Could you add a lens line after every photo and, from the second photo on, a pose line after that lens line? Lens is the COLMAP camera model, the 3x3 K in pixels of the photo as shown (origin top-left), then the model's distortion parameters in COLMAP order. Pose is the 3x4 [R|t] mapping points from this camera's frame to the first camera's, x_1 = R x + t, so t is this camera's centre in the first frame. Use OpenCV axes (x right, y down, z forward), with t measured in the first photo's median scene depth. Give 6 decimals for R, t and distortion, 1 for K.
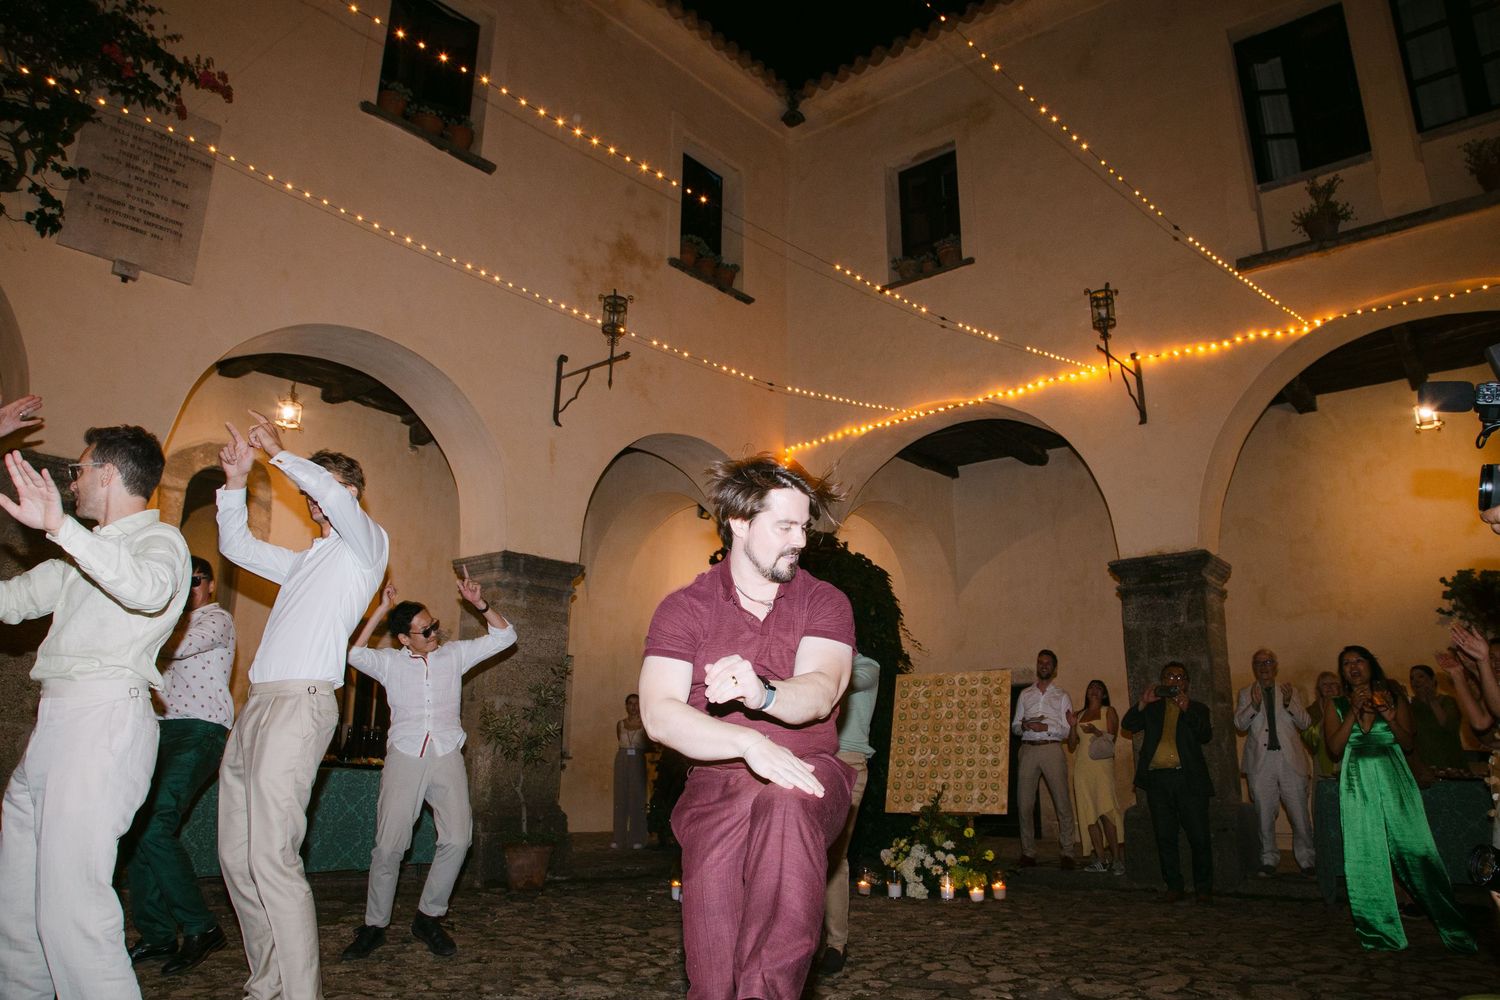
lens RADIAL K [[1068.3, 0, 750.0], [0, 1068.3, 500.0], [0, 0, 1]] dist [-0.120047, 0.076962]
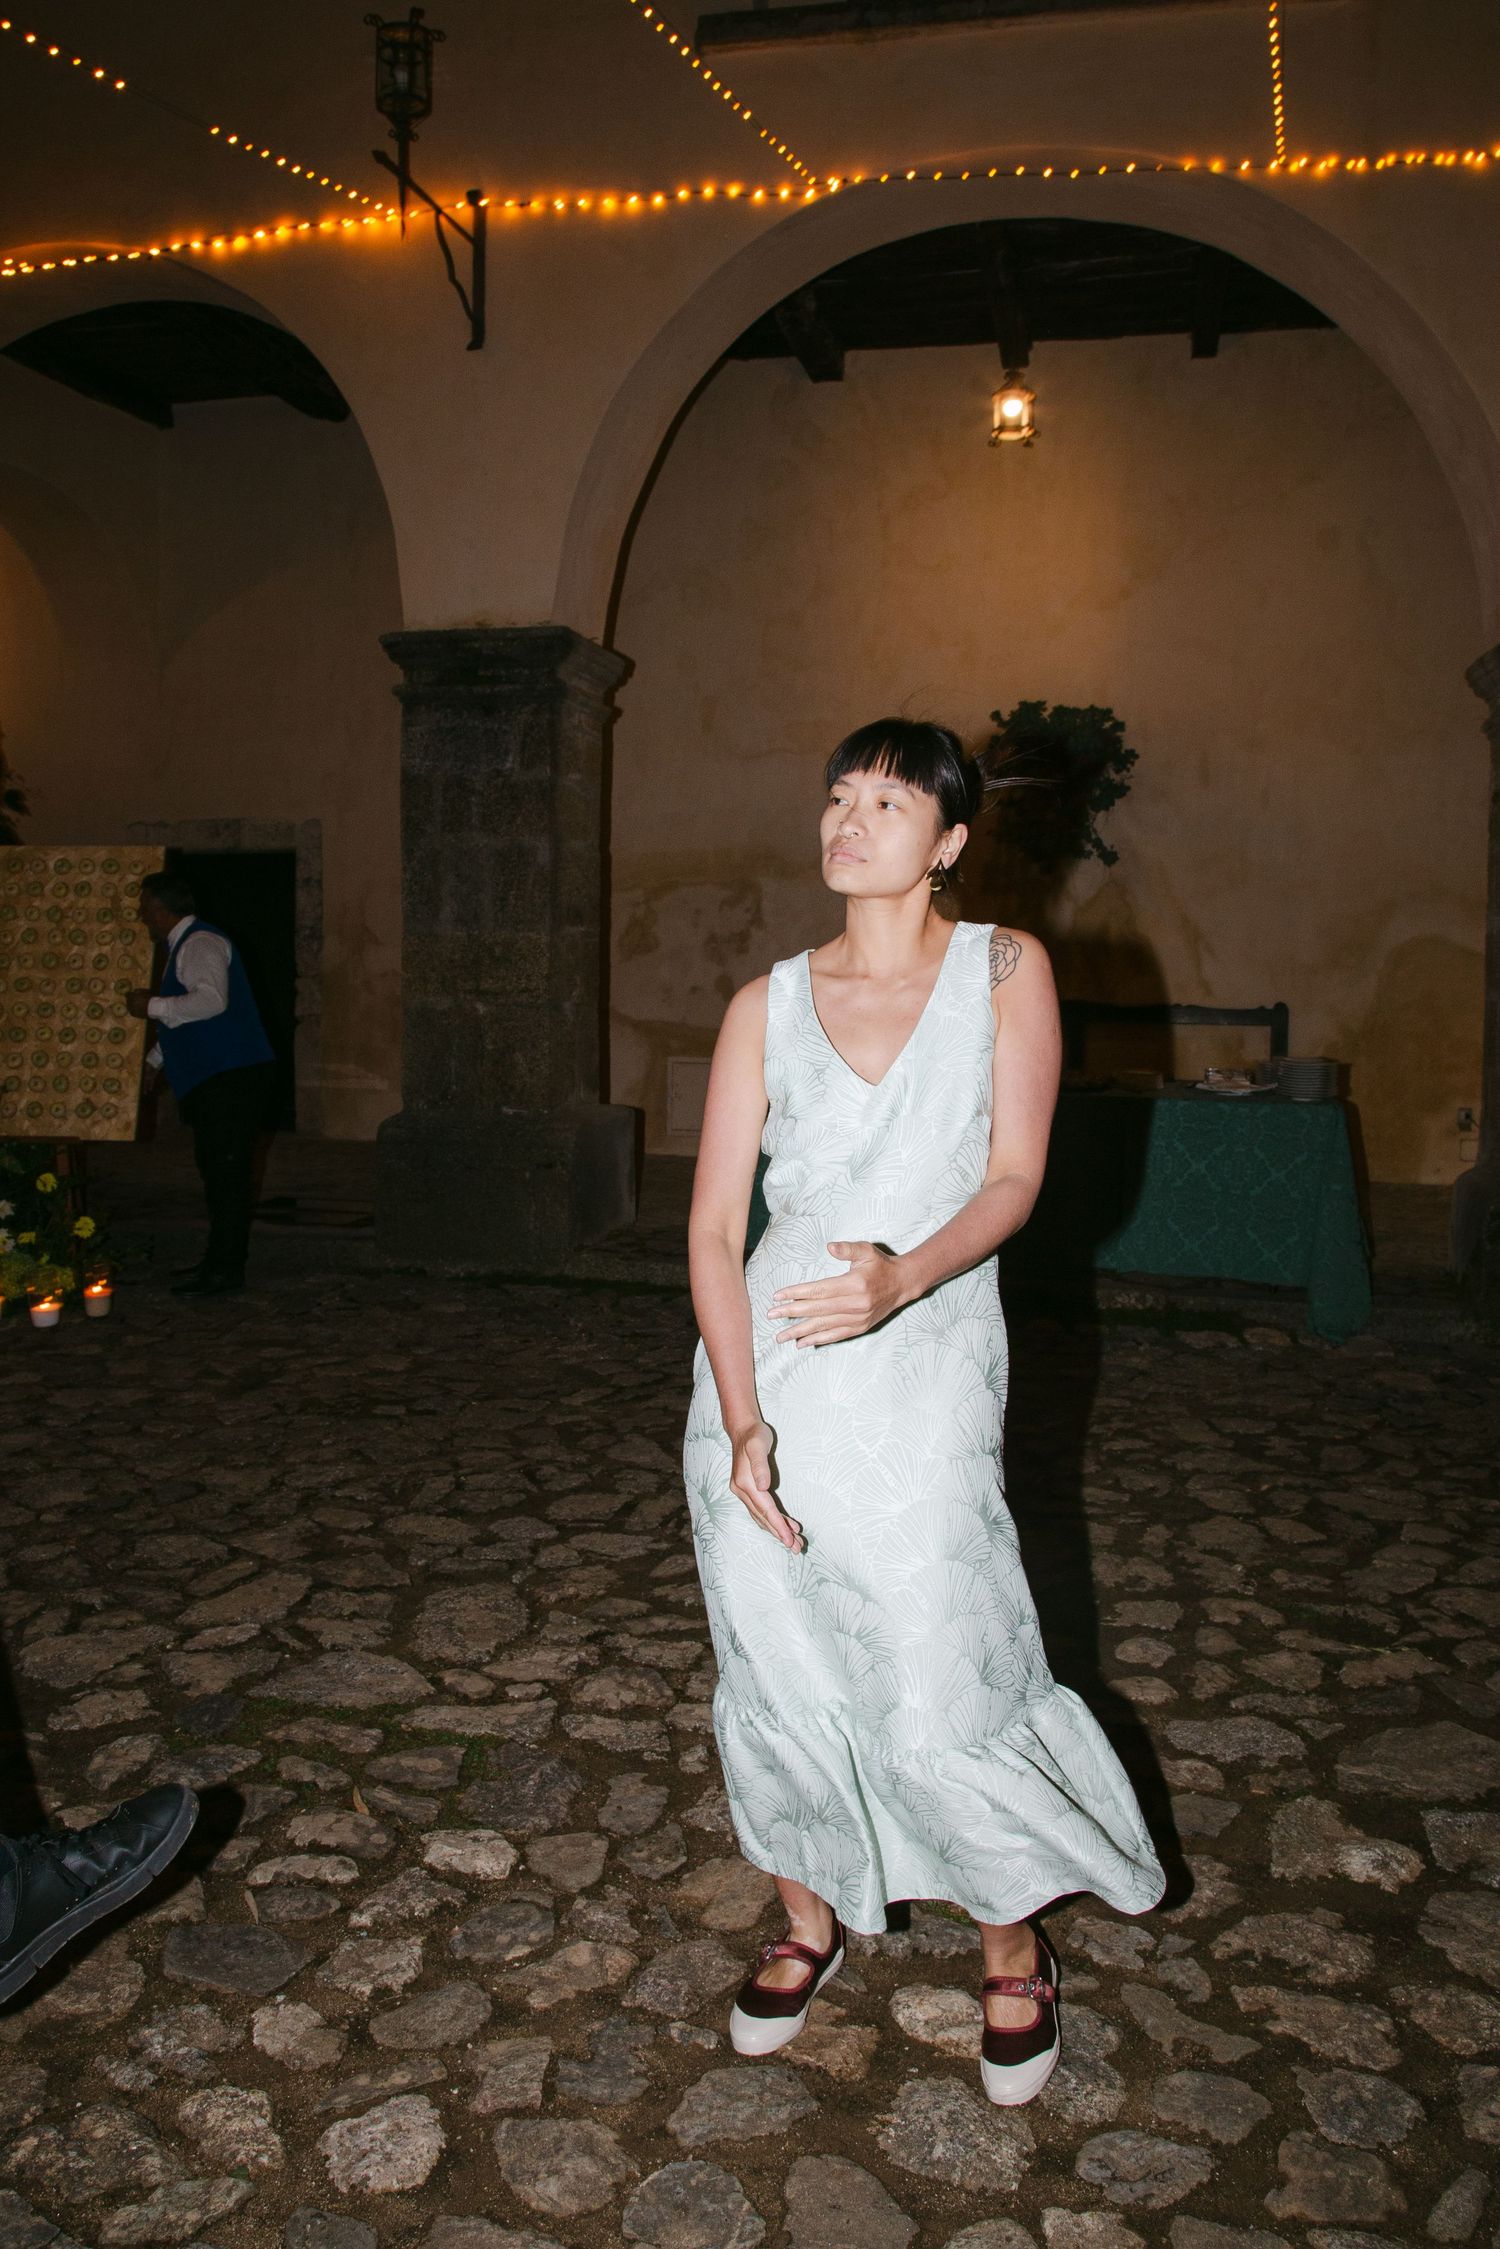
lens RADIAL K [[1787.0, 0, 750.0], [0, 1787.0, 1124.5], [0, 0, 1]] dist [-0.079483, 0.011621]
pose [[0.902003, -0.035219, 0.430290, 0.133771], [-0.113963, 0.941893, 0.315991, -0.006691], [-0.416416, -0.334063, 0.845577, 0.154620]]
